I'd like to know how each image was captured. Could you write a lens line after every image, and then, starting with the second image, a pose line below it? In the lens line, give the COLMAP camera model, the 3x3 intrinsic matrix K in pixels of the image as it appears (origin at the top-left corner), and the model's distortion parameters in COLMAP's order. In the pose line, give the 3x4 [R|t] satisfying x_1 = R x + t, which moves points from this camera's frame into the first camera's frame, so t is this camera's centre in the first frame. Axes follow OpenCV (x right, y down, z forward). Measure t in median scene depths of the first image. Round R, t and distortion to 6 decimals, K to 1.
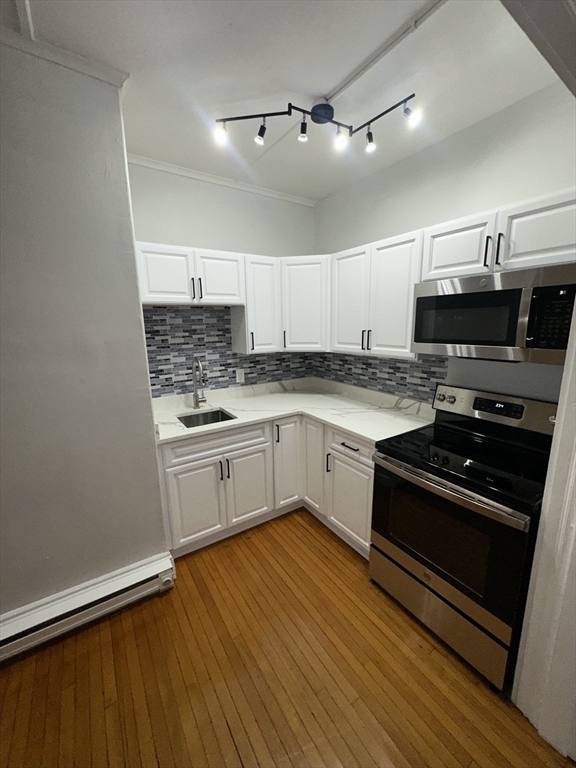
lens RADIAL K [[308.7, 0, 289.7], [0, 308.7, 383.4], [0, 0, 1]] dist [0.003277, -0.000153]
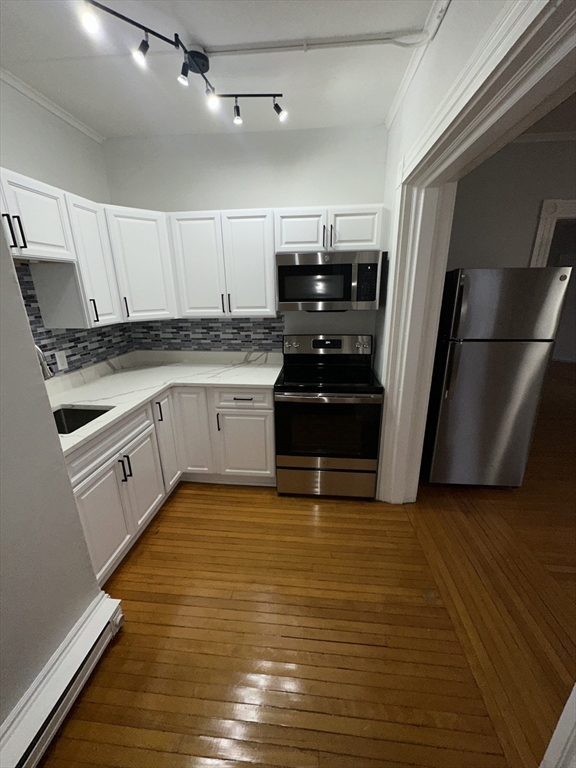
lens RADIAL K [[308.7, 0, 288.6], [0, 308.7, 383.3], [0, 0, 1]] dist [0.003277, -0.000153]
pose [[0.630503, -0.225773, 0.742625, -0.491889], [0.156915, 0.974082, 0.162917, -0.008106], [-0.760160, 0.013809, 0.649589, 0.128312]]
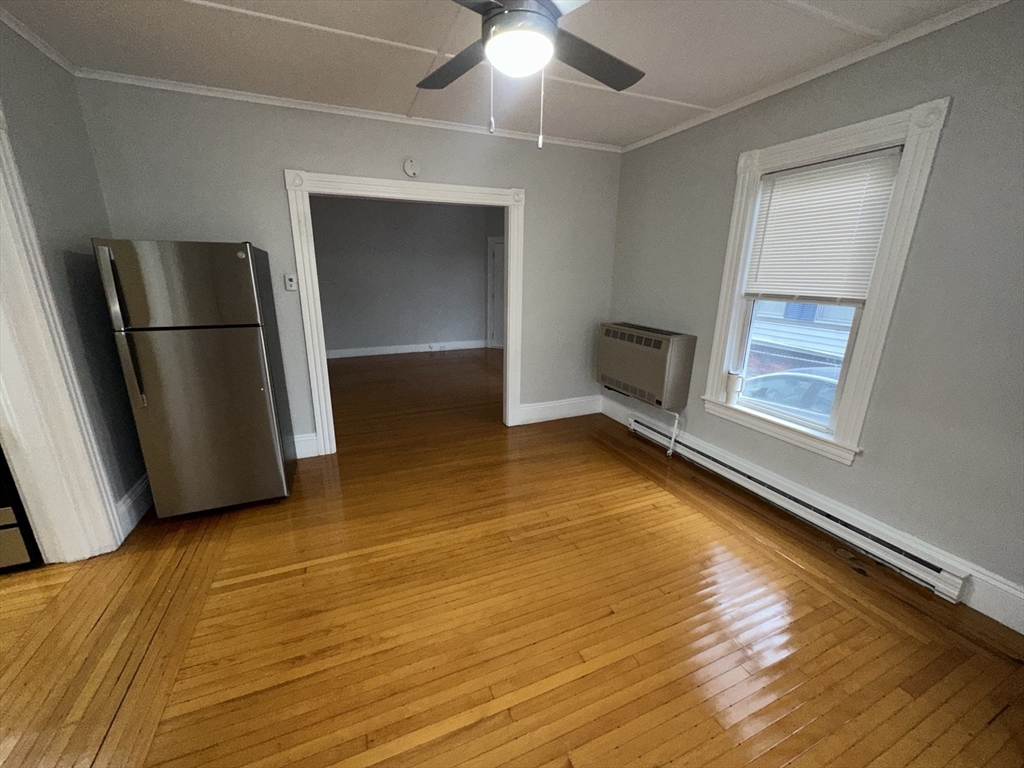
lens RADIAL K [[411.6, 0, 509.0], [0, 411.6, 386.3], [0, 0, 1]] dist [0.003277, -0.000153]
pose [[0.194300, -0.256874, 0.946712, -0.204542], [0.174879, 0.958715, 0.224240, 0.178396], [-0.965228, 0.121990, 0.231200, -0.817901]]
